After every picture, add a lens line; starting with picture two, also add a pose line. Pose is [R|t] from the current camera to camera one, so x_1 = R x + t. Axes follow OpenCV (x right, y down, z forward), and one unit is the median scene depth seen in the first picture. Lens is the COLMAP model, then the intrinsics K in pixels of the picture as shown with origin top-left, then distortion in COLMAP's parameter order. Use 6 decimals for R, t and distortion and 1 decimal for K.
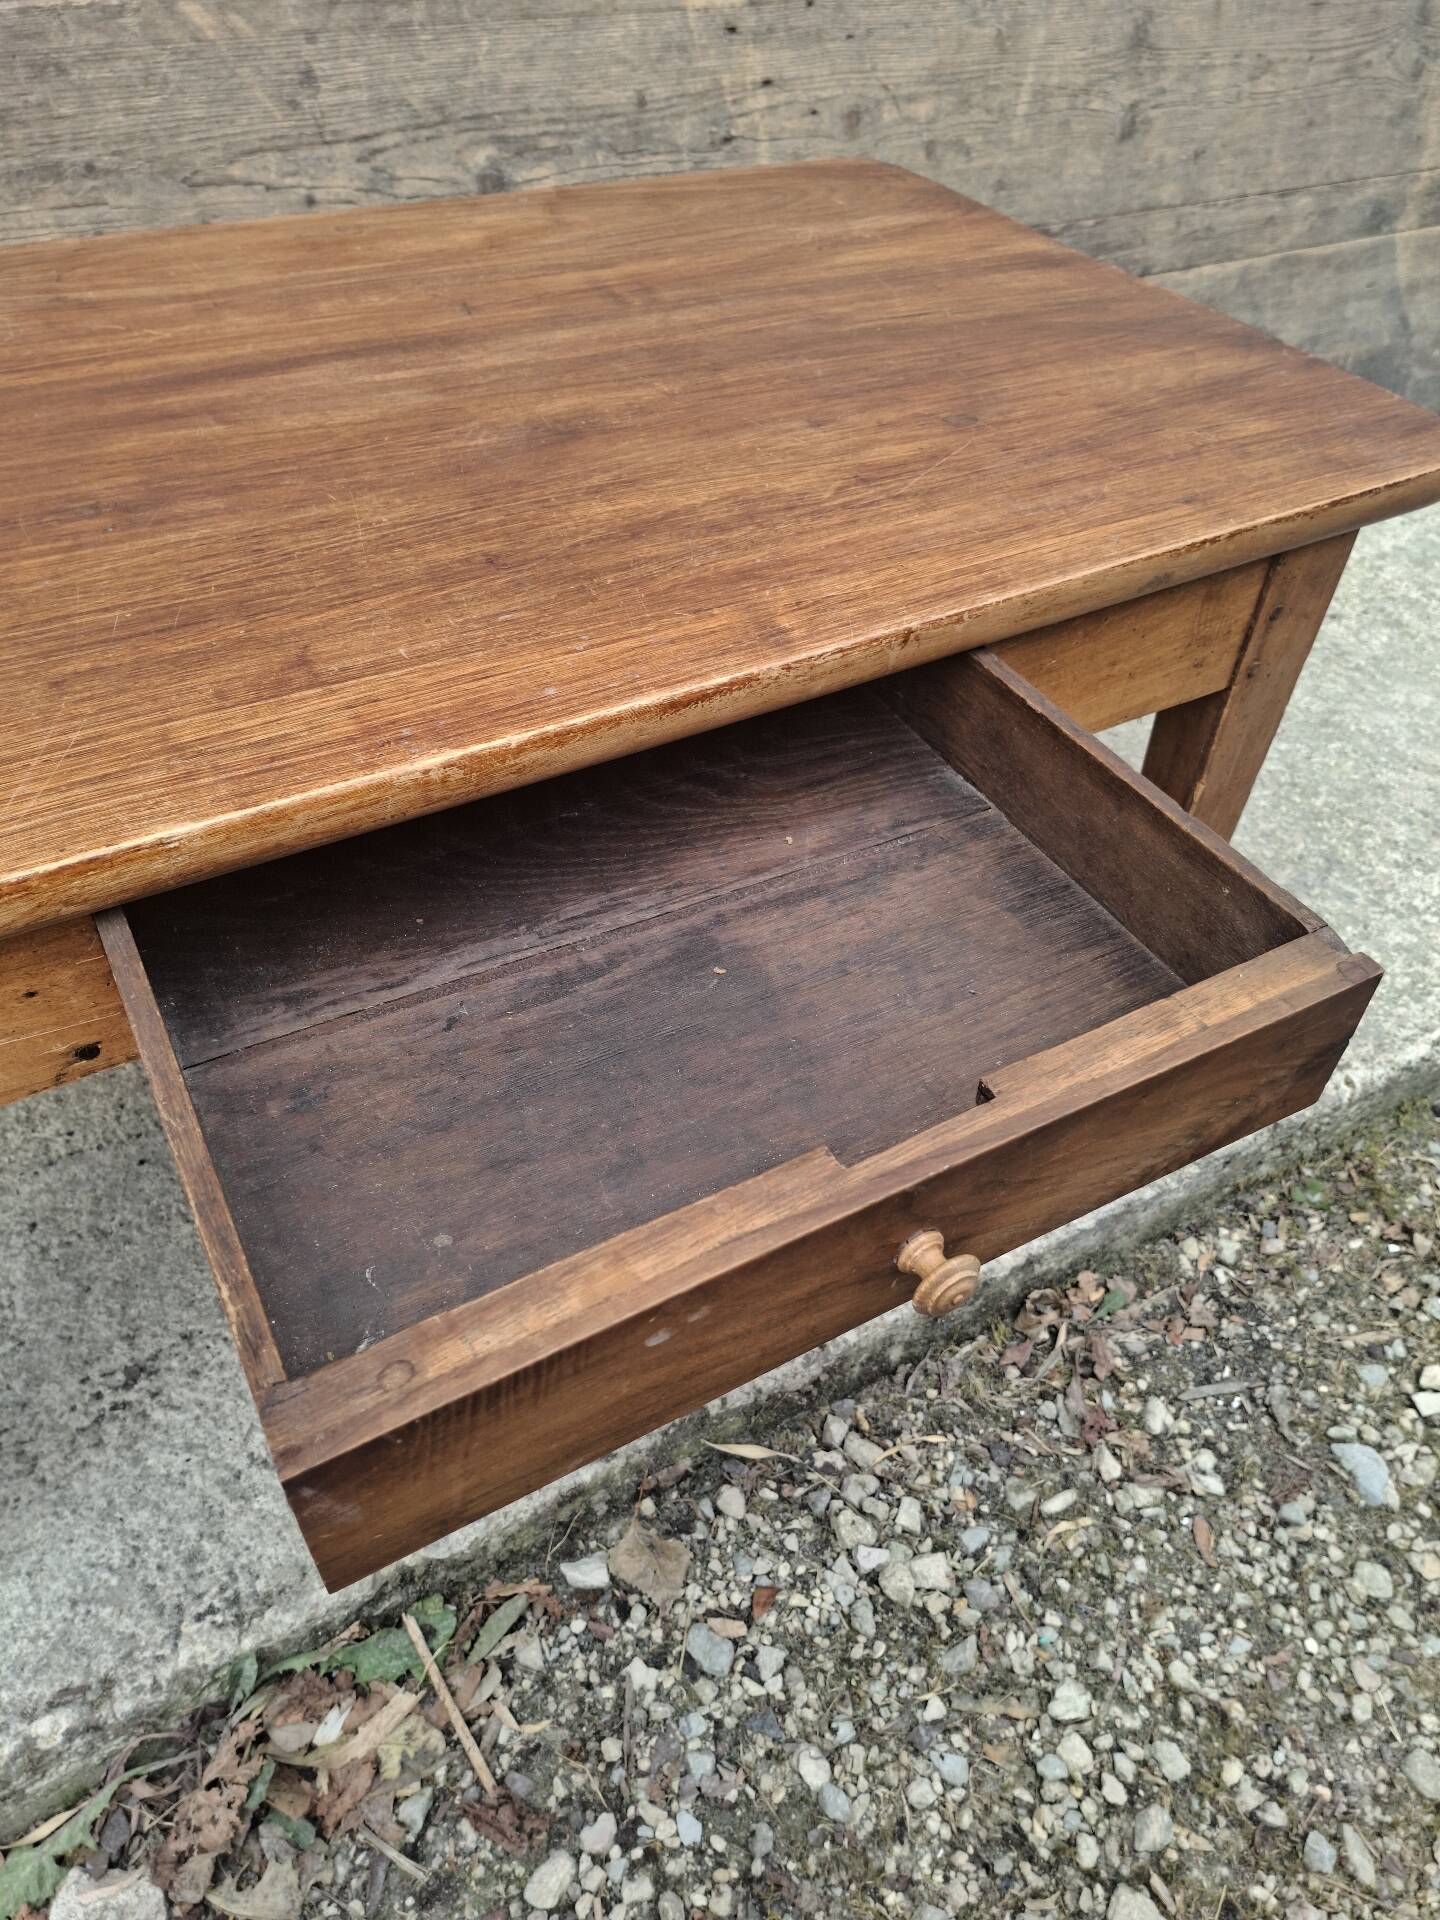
lens RADIAL K [[1341.5, 0, 715.3], [0, 1341.5, 989.7], [0, 0, 1]] dist [0.057147, -0.070517]
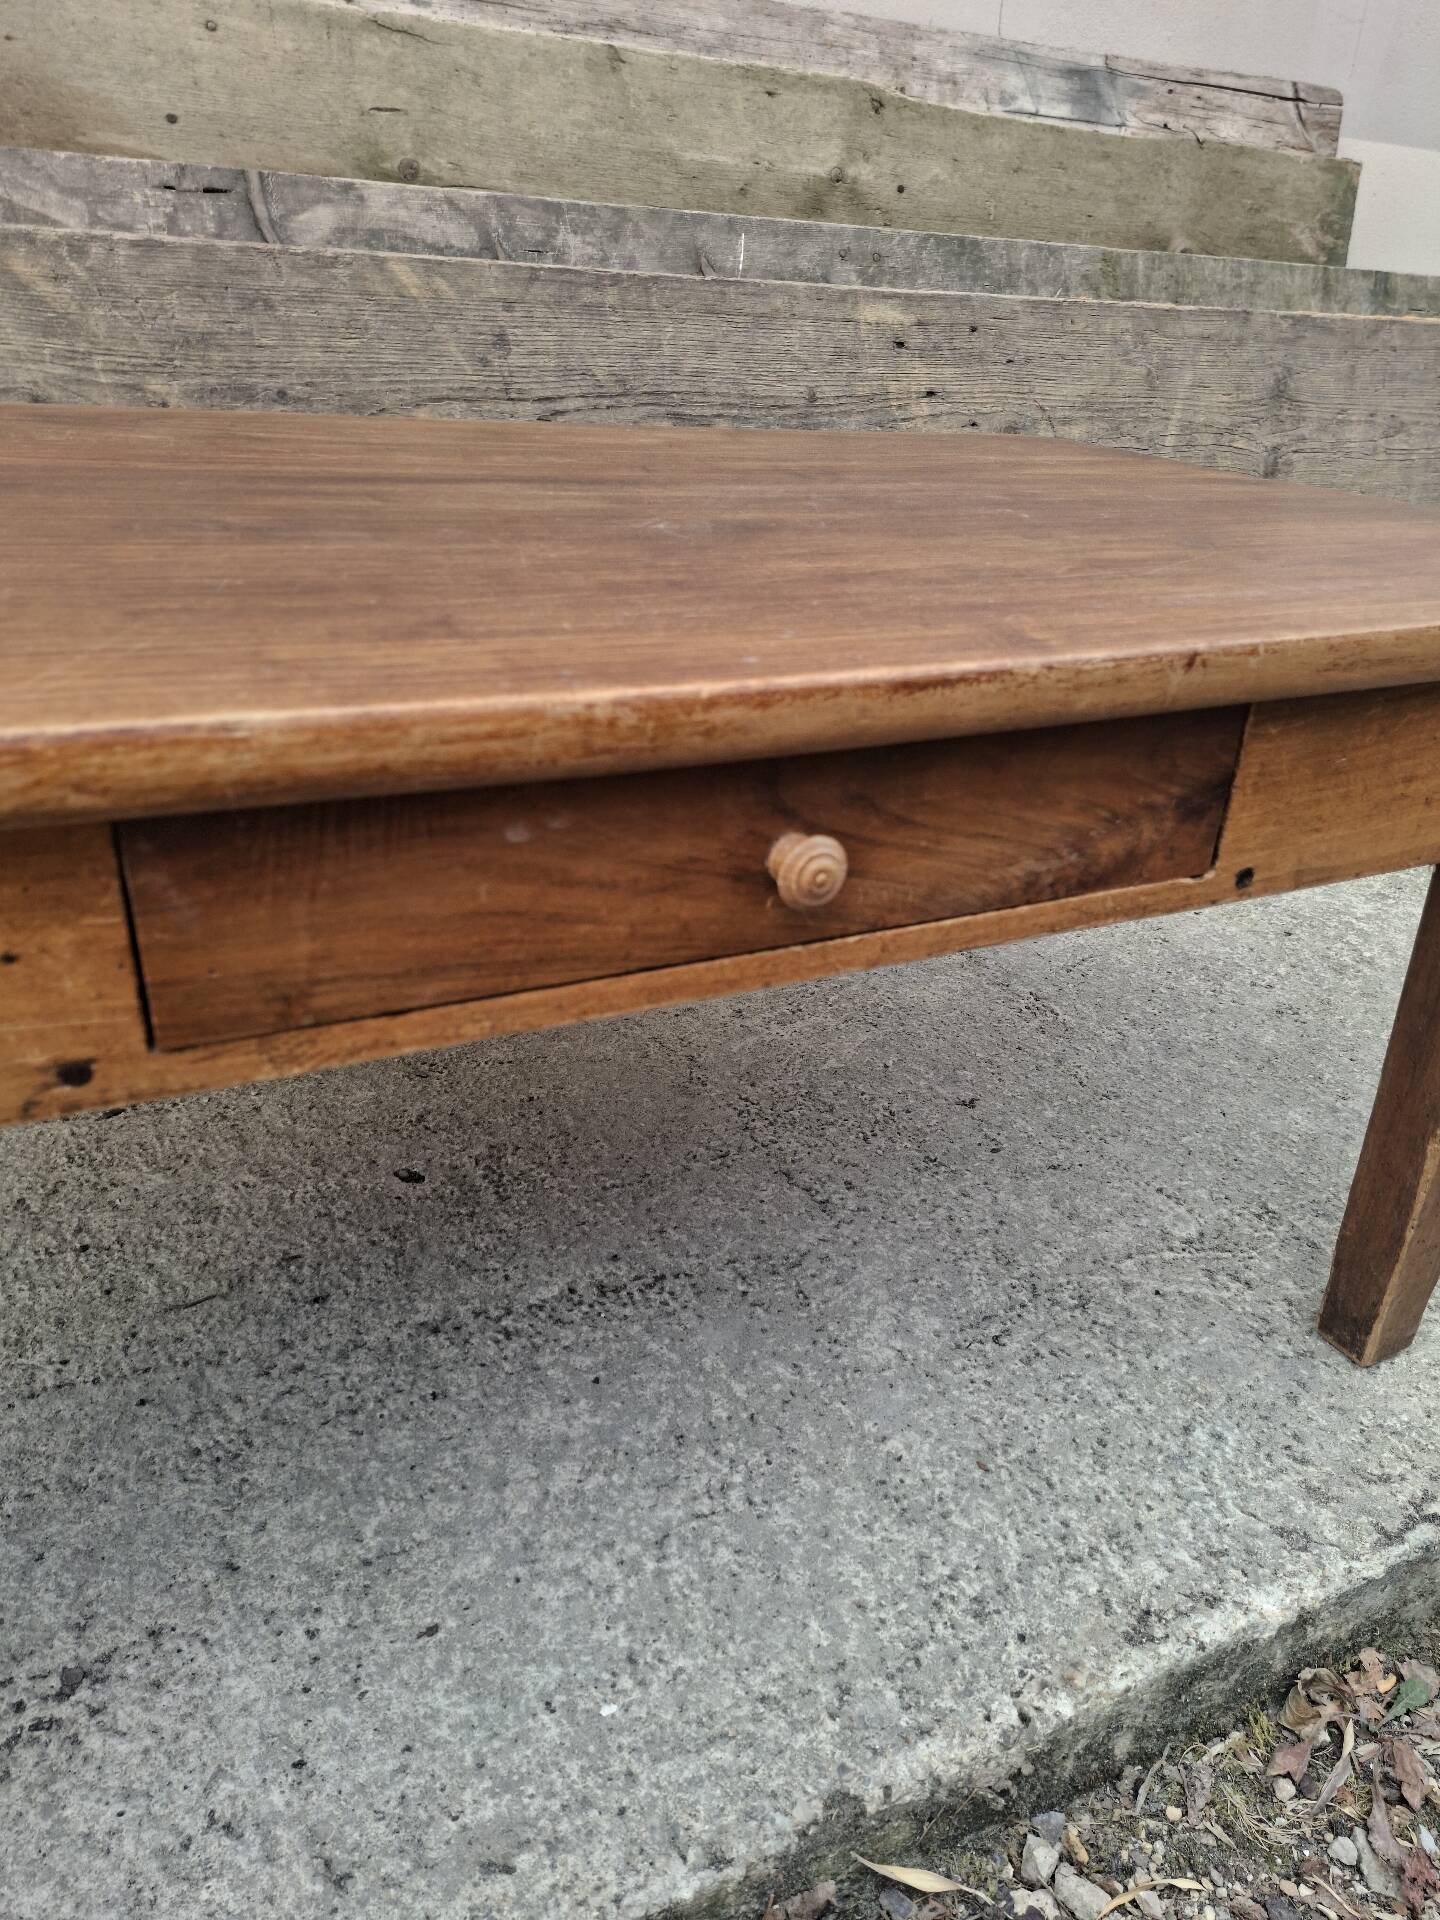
lens RADIAL K [[1341.5, 0, 739.3], [0, 1341.5, 971.3], [0, 0, 1]] dist [0.057147, -0.070517]
pose [[0.997706, 0.047673, -0.048057, -0.055154], [-0.060094, 0.950574, -0.304628, 0.120381], [0.031160, 0.306817, 0.951258, 0.203154]]
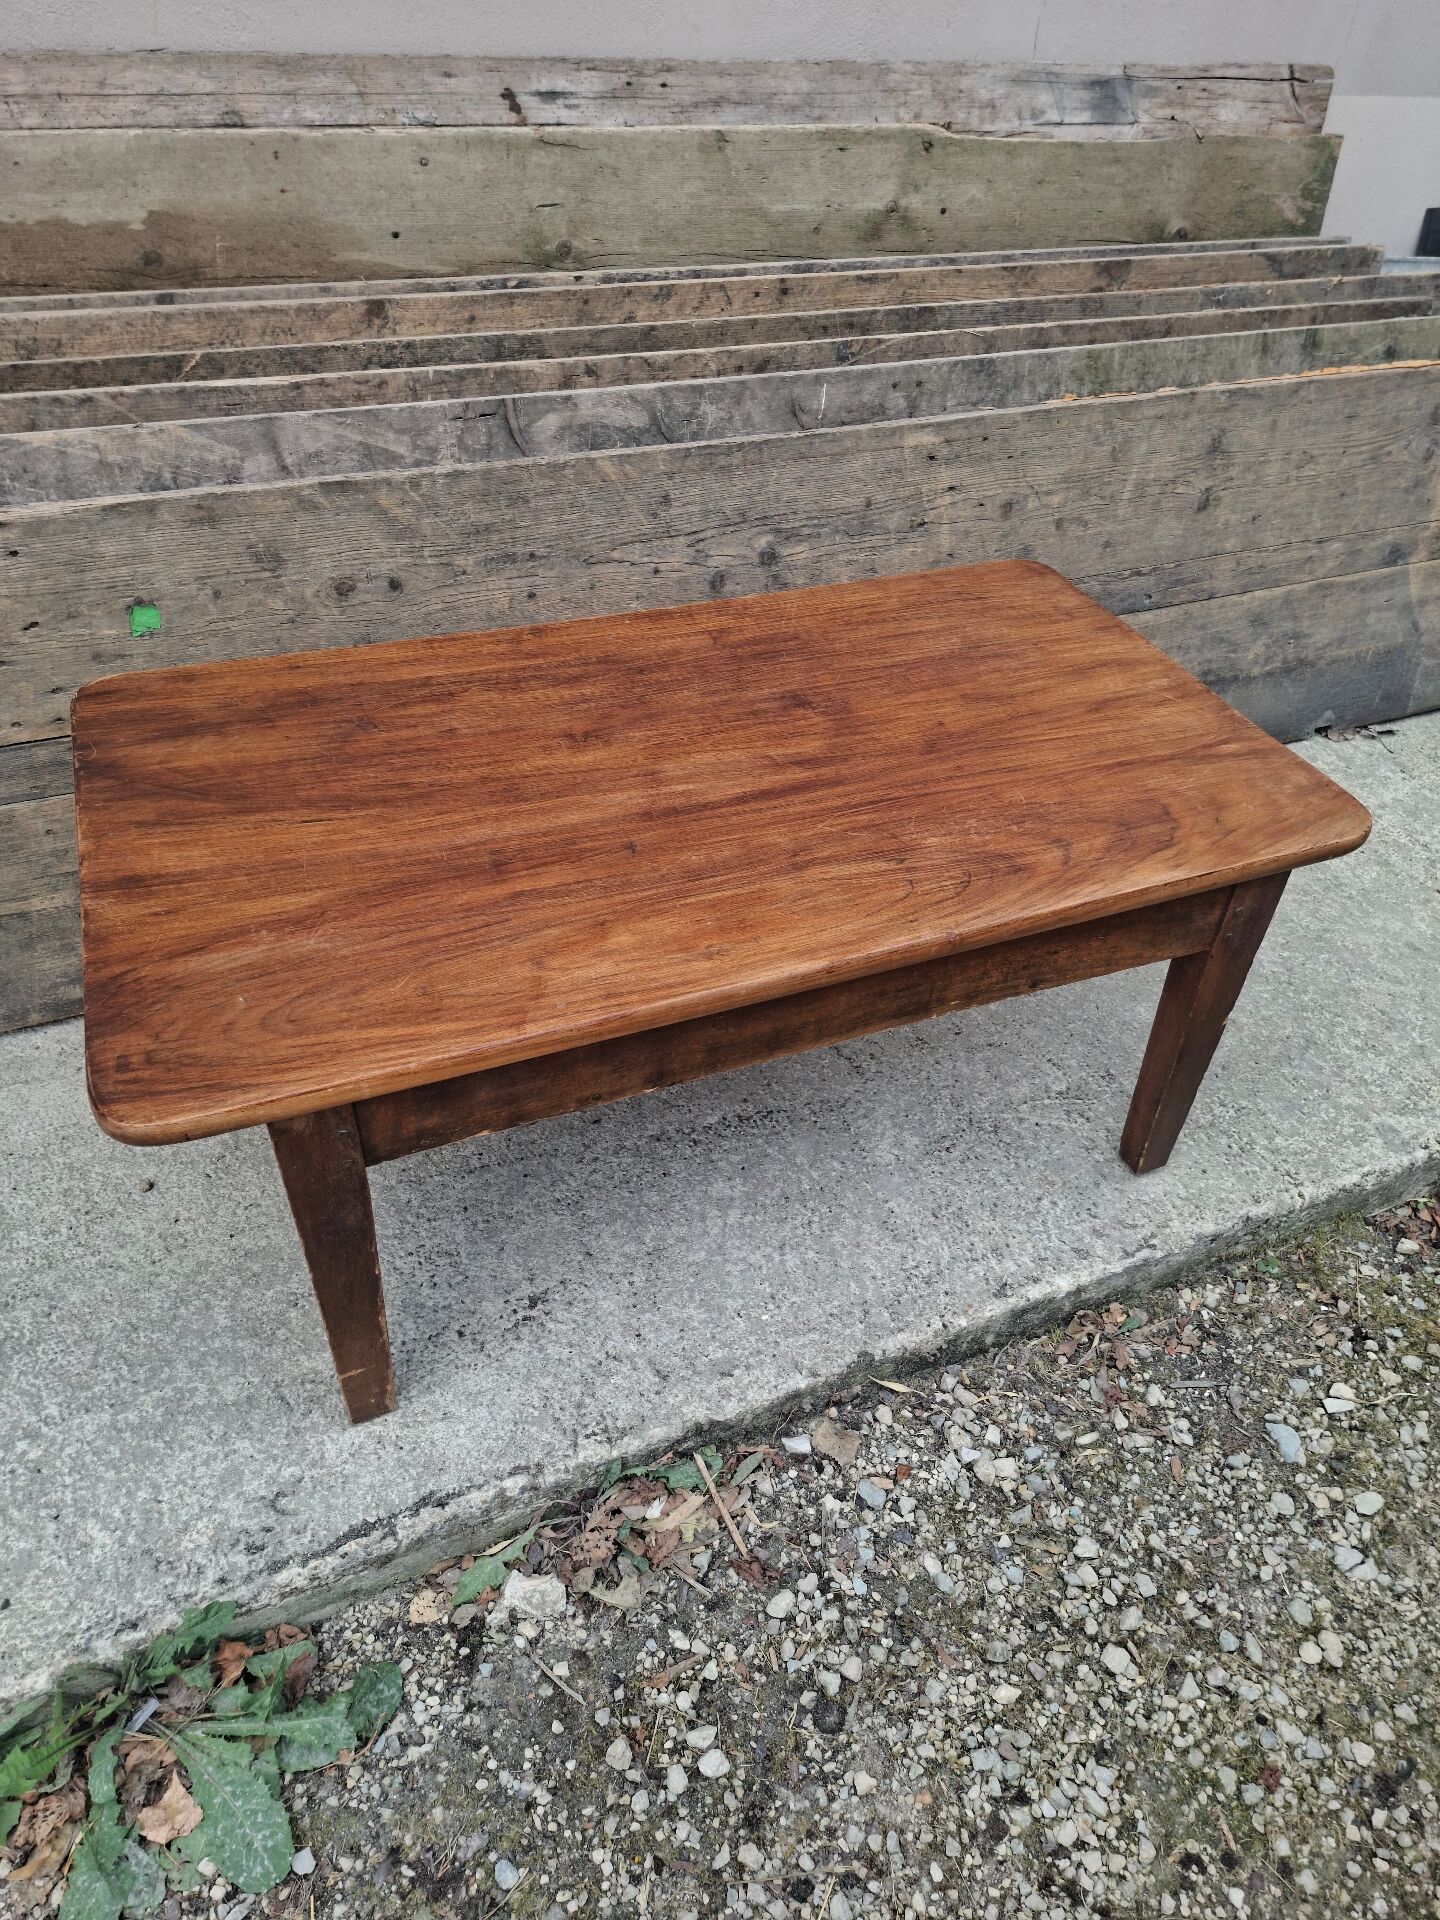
lens RADIAL K [[1341.5, 0, 714.0], [0, 1341.5, 983.7], [0, 0, 1]] dist [0.057147, -0.070517]
pose [[0.995507, 0.078541, -0.052888, -0.146567], [-0.081742, 0.994763, -0.061352, -0.024039], [0.047793, 0.065400, 0.996714, -0.663738]]
